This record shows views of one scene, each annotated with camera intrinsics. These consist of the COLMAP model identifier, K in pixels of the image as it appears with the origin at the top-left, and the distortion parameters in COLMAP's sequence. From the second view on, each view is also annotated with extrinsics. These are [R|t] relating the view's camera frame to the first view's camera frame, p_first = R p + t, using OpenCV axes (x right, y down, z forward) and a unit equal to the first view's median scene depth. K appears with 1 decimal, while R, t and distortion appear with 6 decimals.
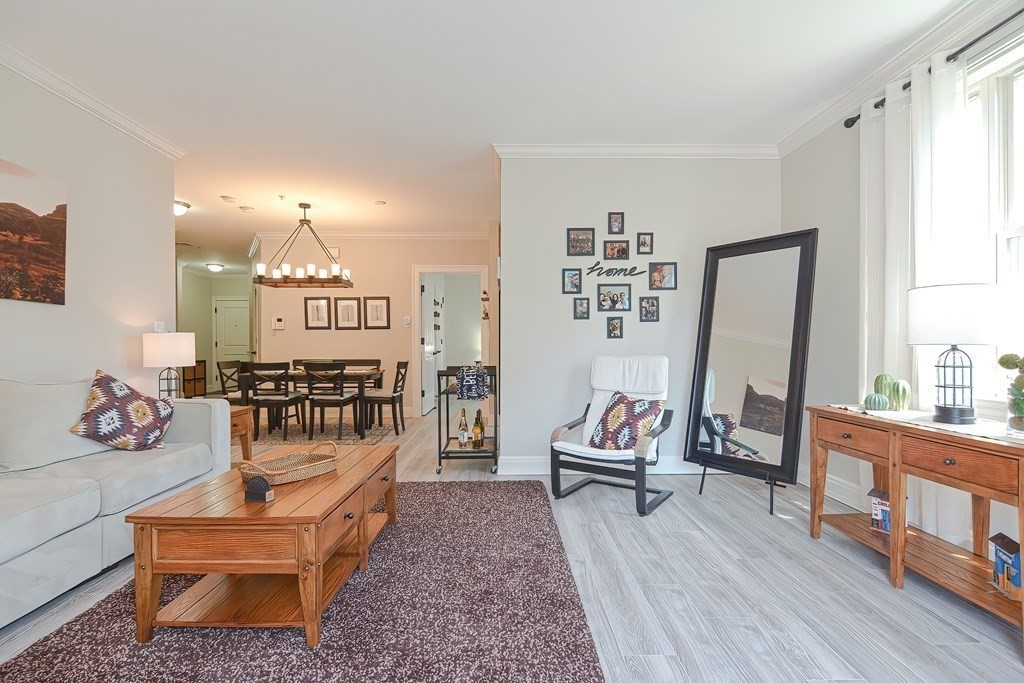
lens RADIAL K [[499.8, 0, 511.4], [0, 499.8, 343.0], [0, 0, 1]] dist [0.001139, -0.005505]
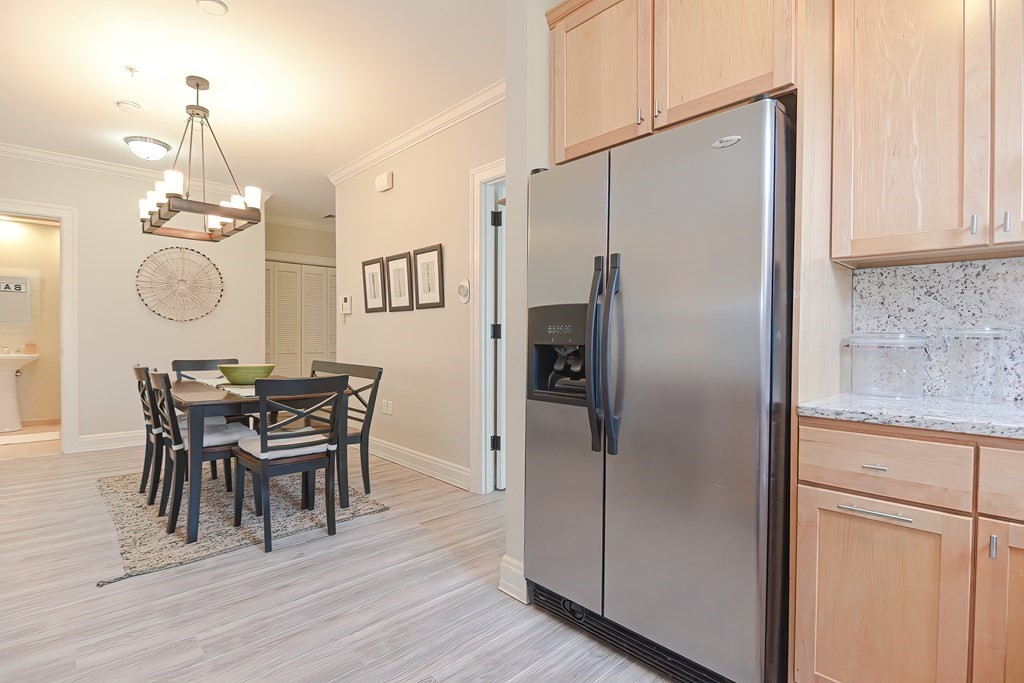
lens RADIAL K [[499.8, 0, 494.6], [0, 499.8, 346.7], [0, 0, 1]] dist [0.001139, -0.005505]
pose [[0.661376, 0.024294, -0.749661, 0.407326], [-0.008428, 0.999653, 0.024960, -0.003000], [0.750007, -0.010190, 0.661351, 1.639709]]
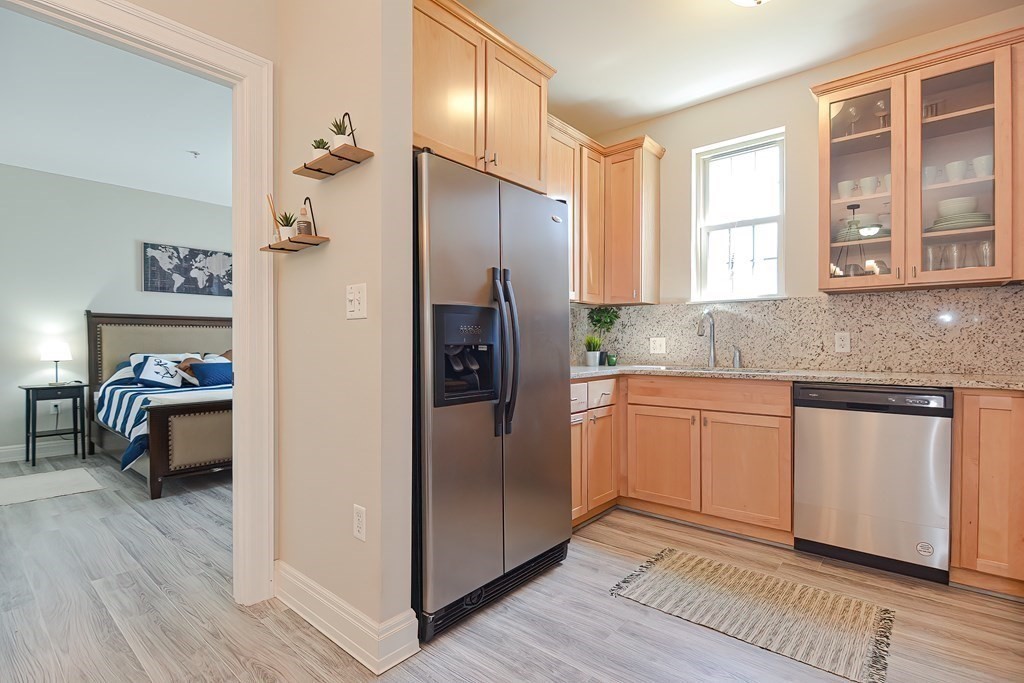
lens RADIAL K [[499.8, 0, 504.1], [0, 499.8, 344.3], [0, 0, 1]] dist [0.001139, -0.005505]
pose [[0.669173, 0.002063, 0.743104, -0.398038], [-0.002473, 0.999997, -0.000549, 0.008643], [-0.743103, -0.001470, 0.669176, 1.656035]]
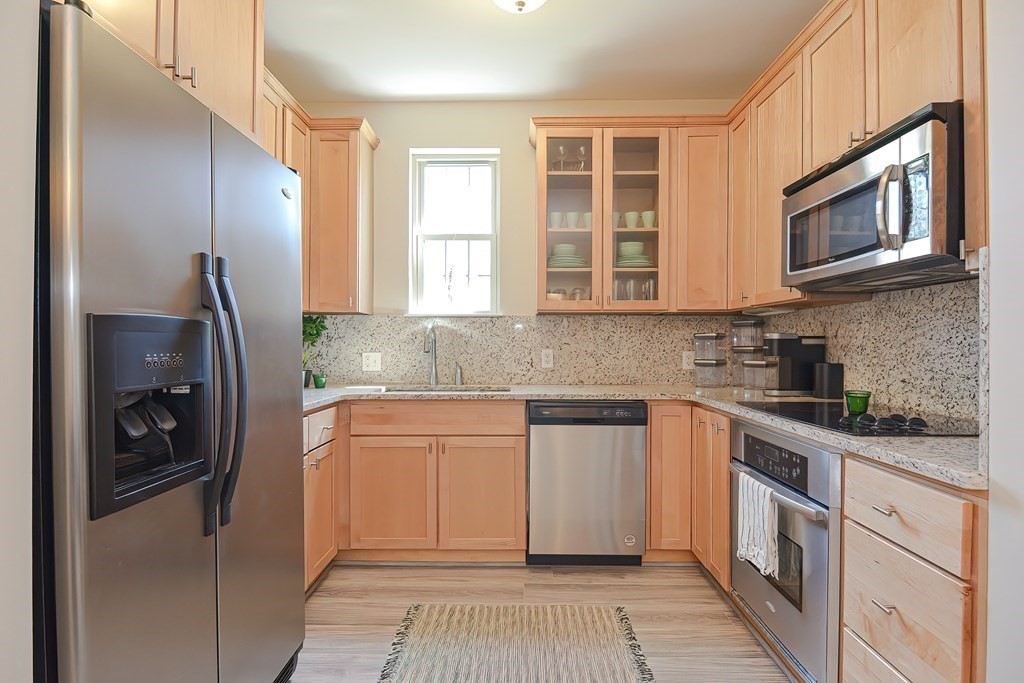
lens RADIAL K [[499.8, 0, 515.2], [0, 499.8, 343.2], [0, 0, 1]] dist [0.001139, -0.005505]
pose [[0.025943, 0.009591, 0.999617, -0.307125], [-0.002386, 0.999952, -0.009532, -0.018035], [-0.999661, -0.002138, 0.025965, 1.844127]]
